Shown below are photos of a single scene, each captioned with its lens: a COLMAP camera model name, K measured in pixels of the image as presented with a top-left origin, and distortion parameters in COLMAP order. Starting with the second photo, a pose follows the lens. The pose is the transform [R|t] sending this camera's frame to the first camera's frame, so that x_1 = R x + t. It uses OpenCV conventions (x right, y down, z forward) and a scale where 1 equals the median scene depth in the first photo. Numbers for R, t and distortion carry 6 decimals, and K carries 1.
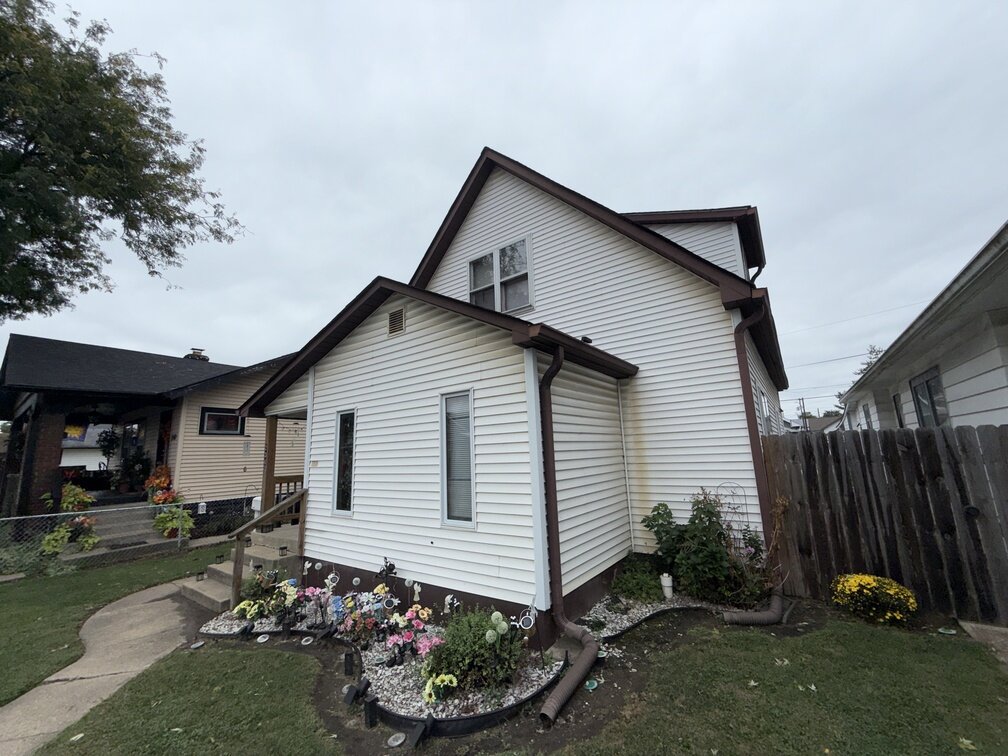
lens RADIAL K [[401.1, 0, 504.0], [0, 401.1, 378.0], [0, 0, 1]] dist [0.001083, 0.000128]
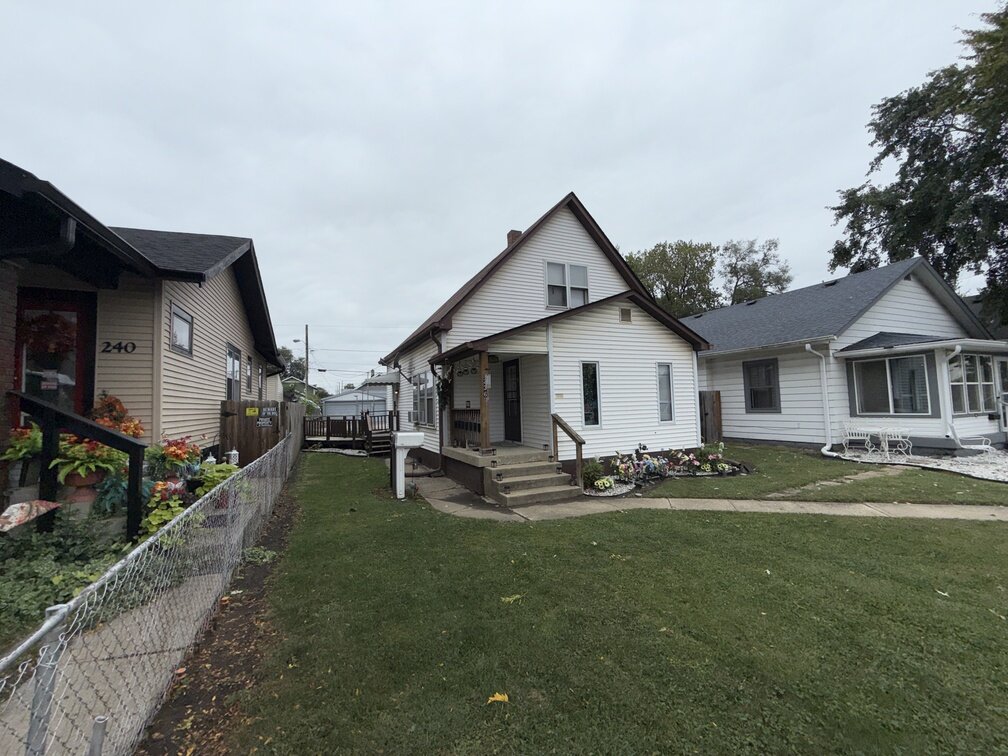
lens RADIAL K [[401.1, 0, 504.0], [0, 401.1, 378.0], [0, 0, 1]] dist [0.001083, 0.000128]
pose [[0.500573, 0.081603, 0.861840, -1.890362], [-0.156257, 0.987713, -0.002764, 0.201191], [-0.851475, -0.133285, 0.507173, 0.504390]]
